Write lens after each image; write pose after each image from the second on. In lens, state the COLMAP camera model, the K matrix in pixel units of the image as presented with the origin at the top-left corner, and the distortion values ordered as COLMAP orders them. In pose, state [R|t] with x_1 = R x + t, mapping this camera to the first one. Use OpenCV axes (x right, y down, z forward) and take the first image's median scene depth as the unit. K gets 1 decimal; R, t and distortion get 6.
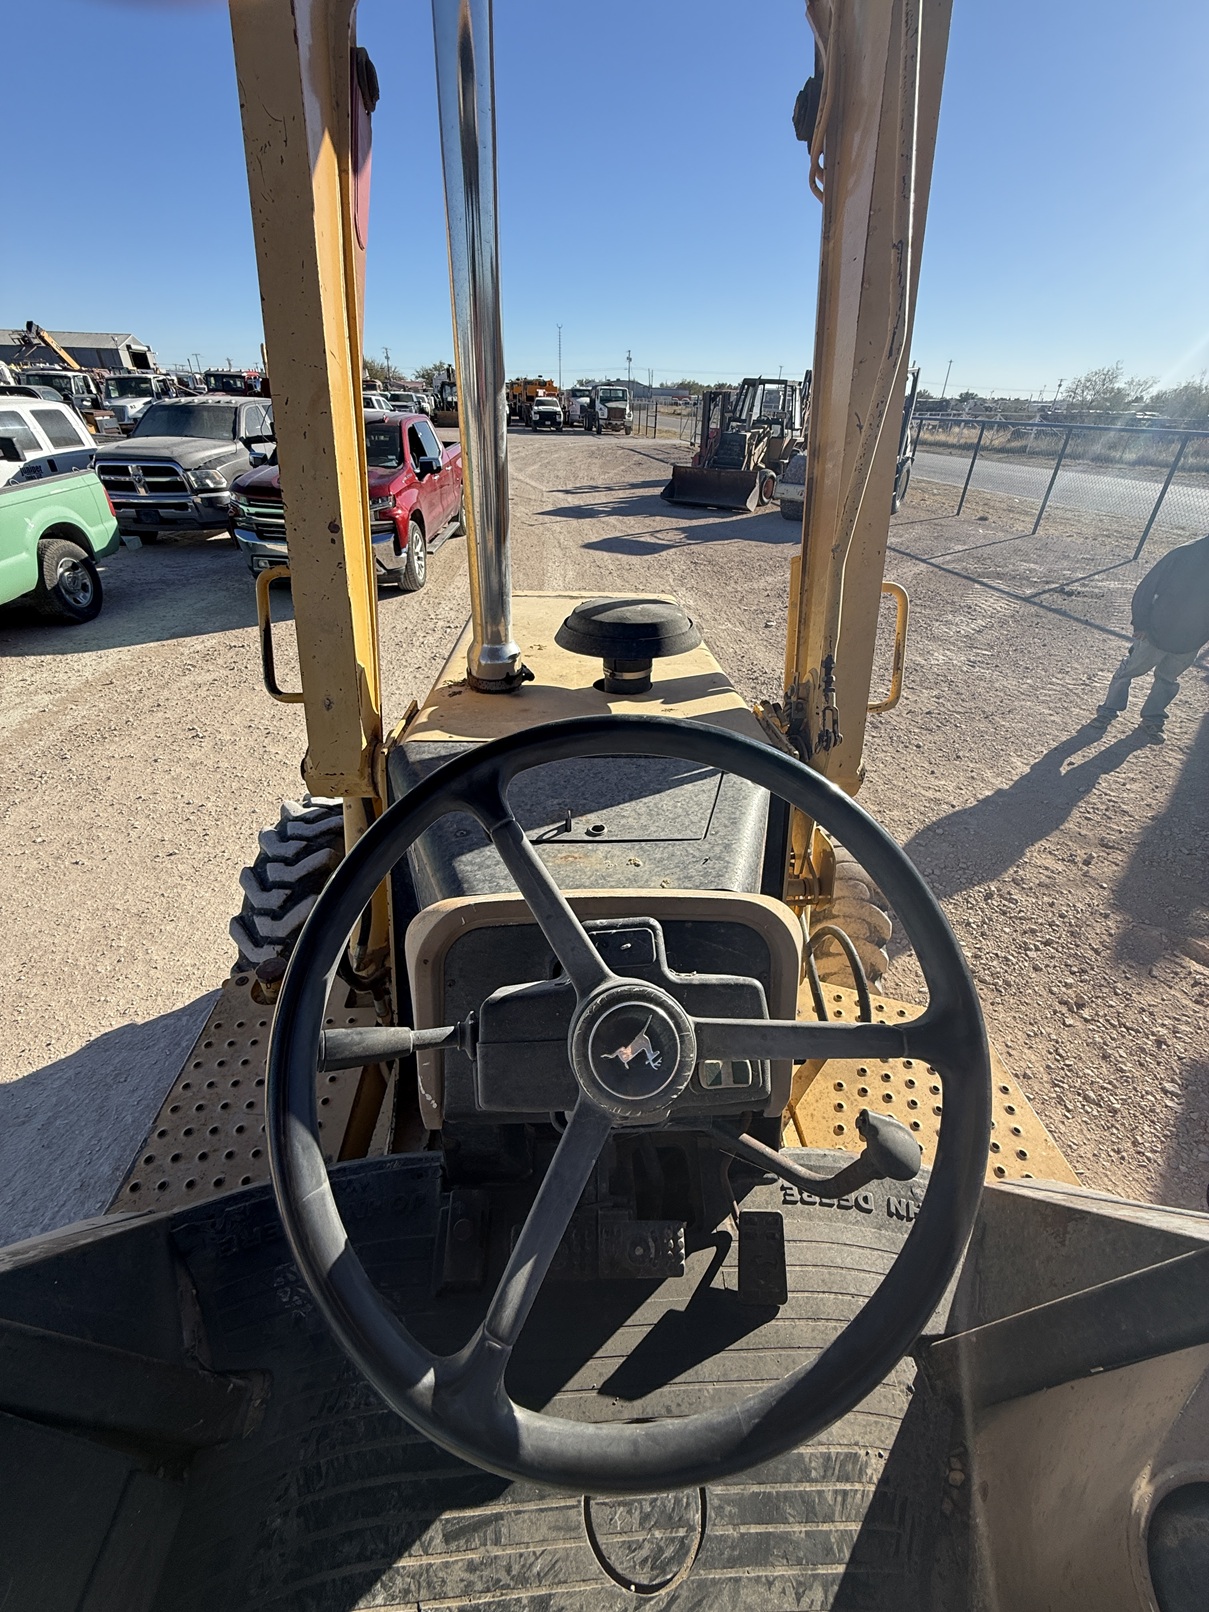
lens RADIAL K [[643.8, 0, 604.5], [0, 643.8, 806.0], [0, 0, 1]] dist [-0.002062, 0.001367]
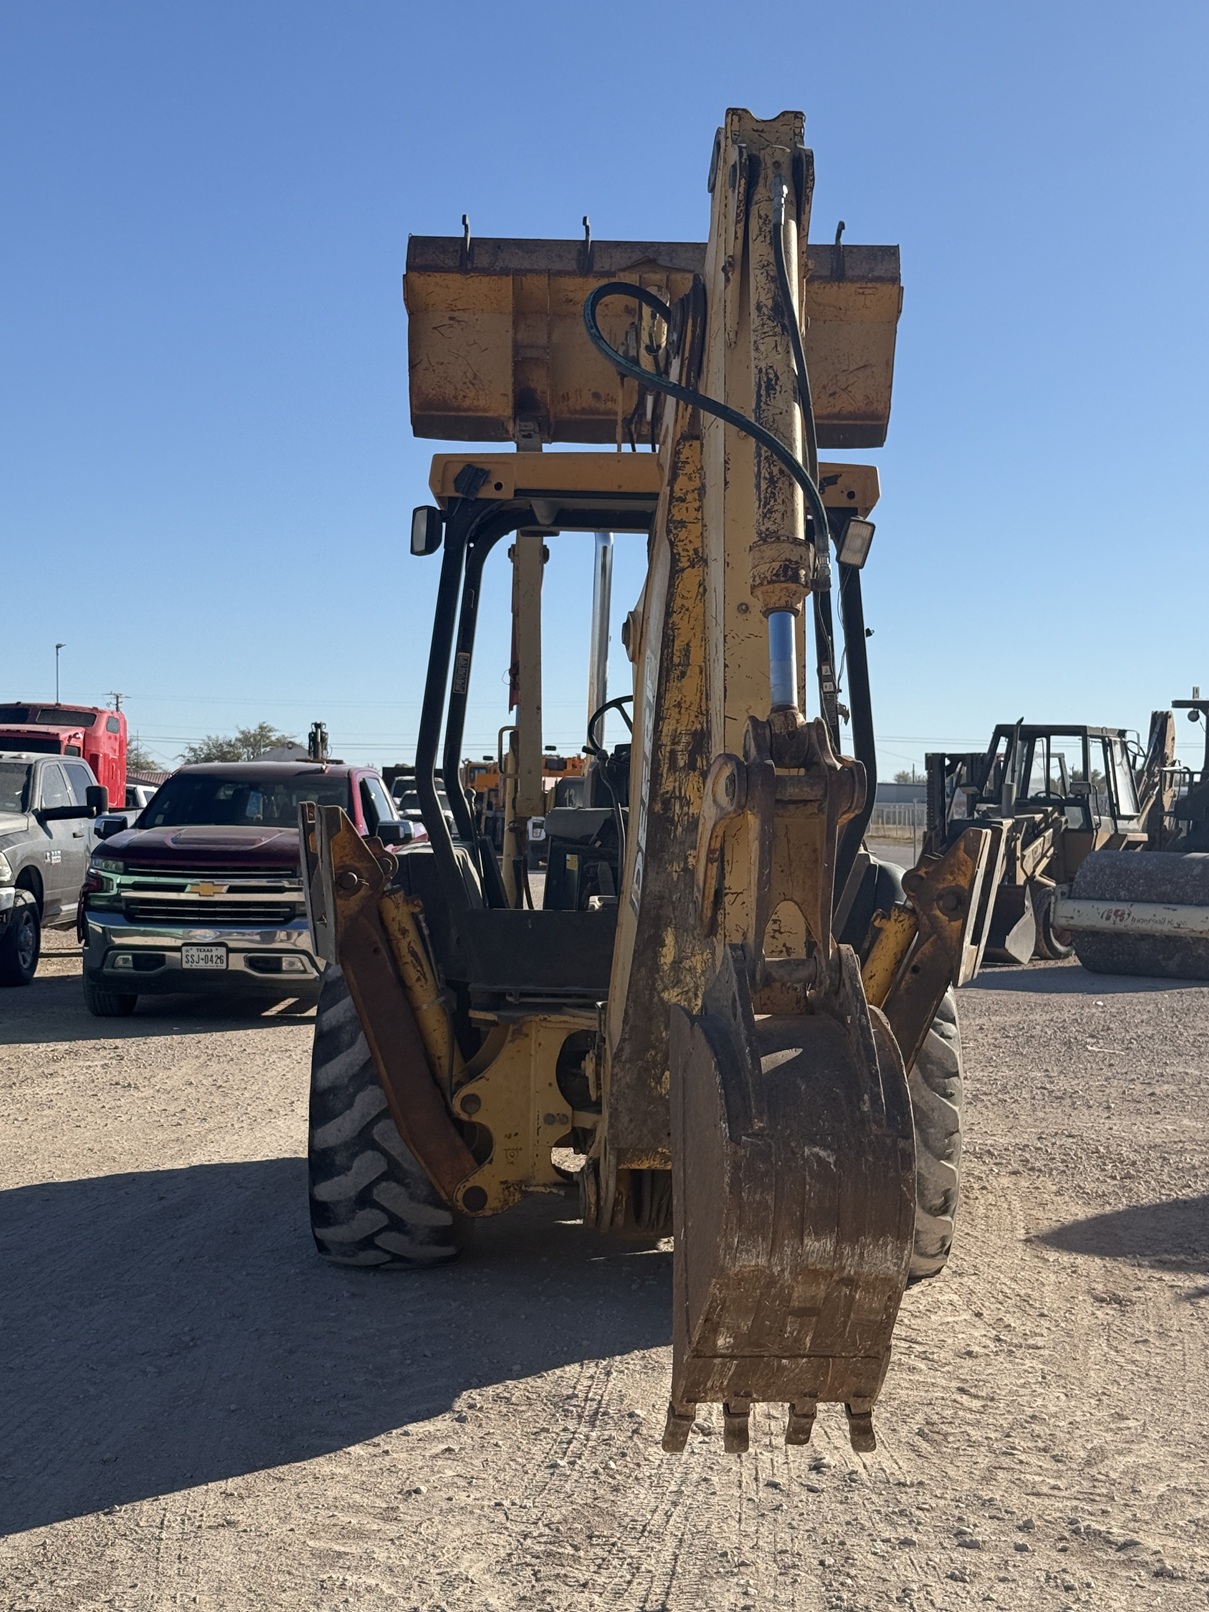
lens RADIAL K [[2284.6, 0, 604.5], [0, 2284.6, 806.0], [0, 0, 1]] dist [0.134315, -0.002587]
pose [[0.998455, -0.007699, -0.055027, 0.022710], [-0.023089, 0.843305, -0.536938, 0.316577], [0.050538, 0.537379, 0.841825, -0.427620]]
